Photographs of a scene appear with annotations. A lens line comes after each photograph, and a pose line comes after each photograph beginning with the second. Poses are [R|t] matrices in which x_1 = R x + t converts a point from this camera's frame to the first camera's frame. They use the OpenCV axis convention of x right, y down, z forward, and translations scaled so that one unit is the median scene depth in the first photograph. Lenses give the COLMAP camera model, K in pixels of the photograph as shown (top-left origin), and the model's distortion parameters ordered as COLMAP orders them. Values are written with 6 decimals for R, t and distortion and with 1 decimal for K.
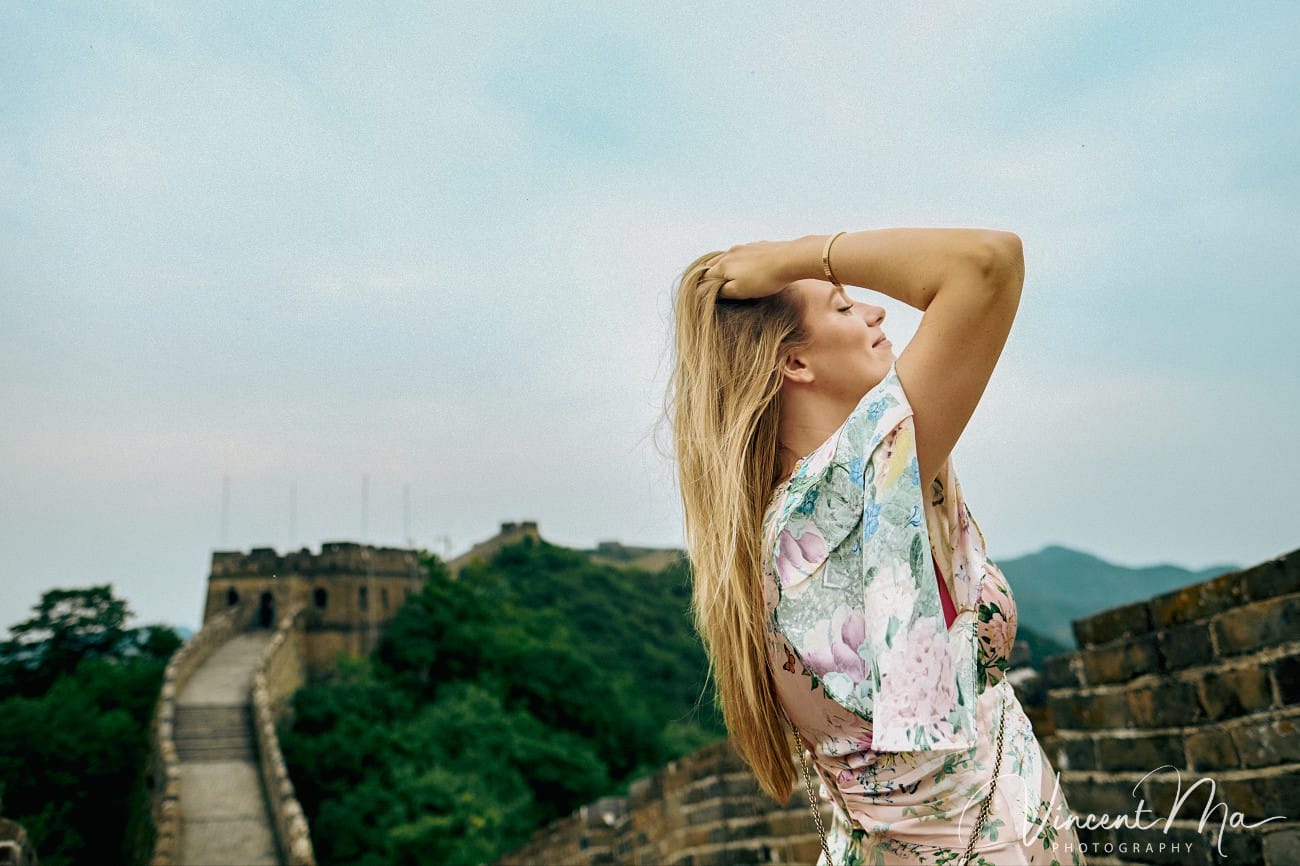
lens RADIAL K [[717.4, 0, 650.2], [0, 717.4, 452.3], [0, 0, 1]] dist [0.003873, 0.000660]
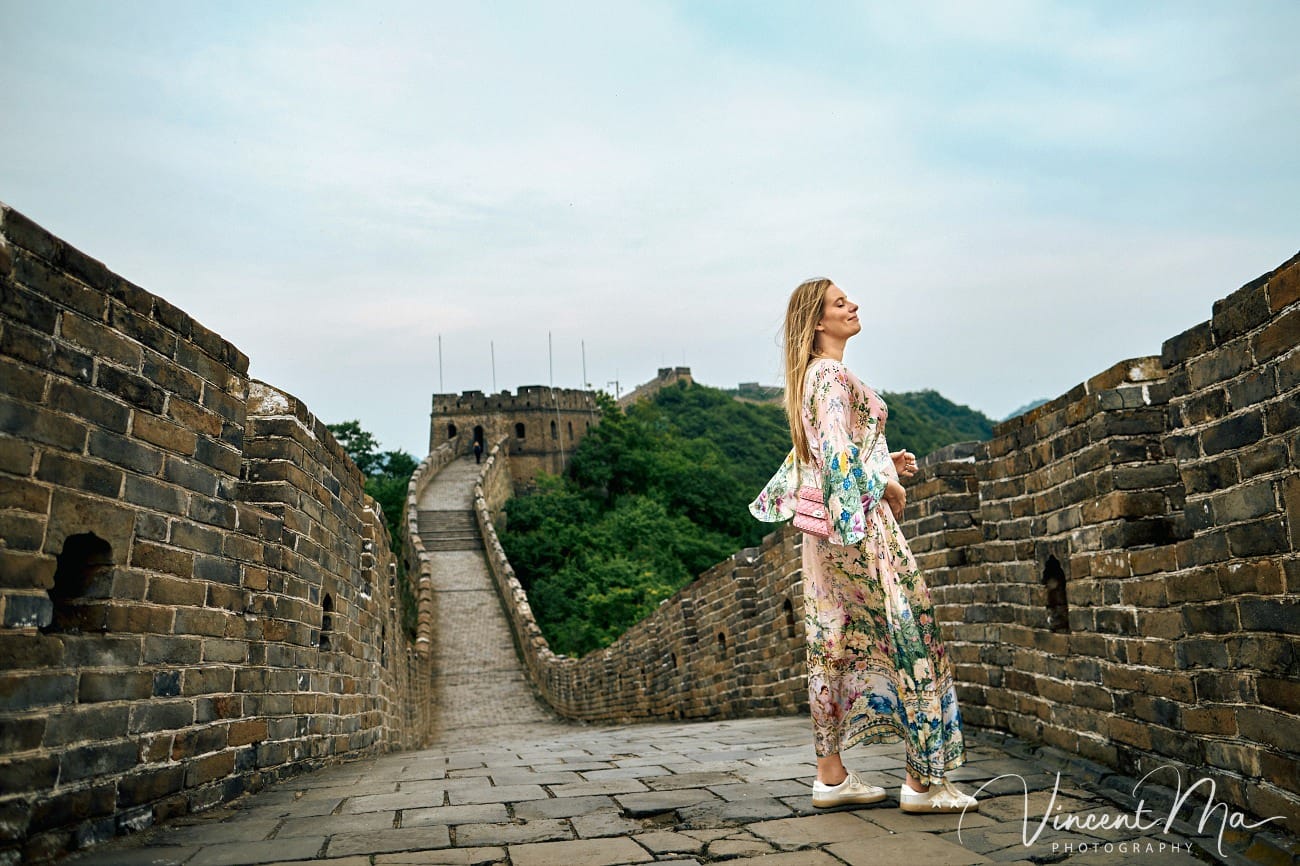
lens RADIAL K [[717.4, 0, 650.2], [0, 717.4, 452.3], [0, 0, 1]] dist [0.003873, 0.000660]
pose [[0.980918, 0.006389, -0.194318, 0.012348], [0.036723, 0.975381, 0.217446, -0.027170], [0.190924, -0.220433, 0.956534, -0.186334]]
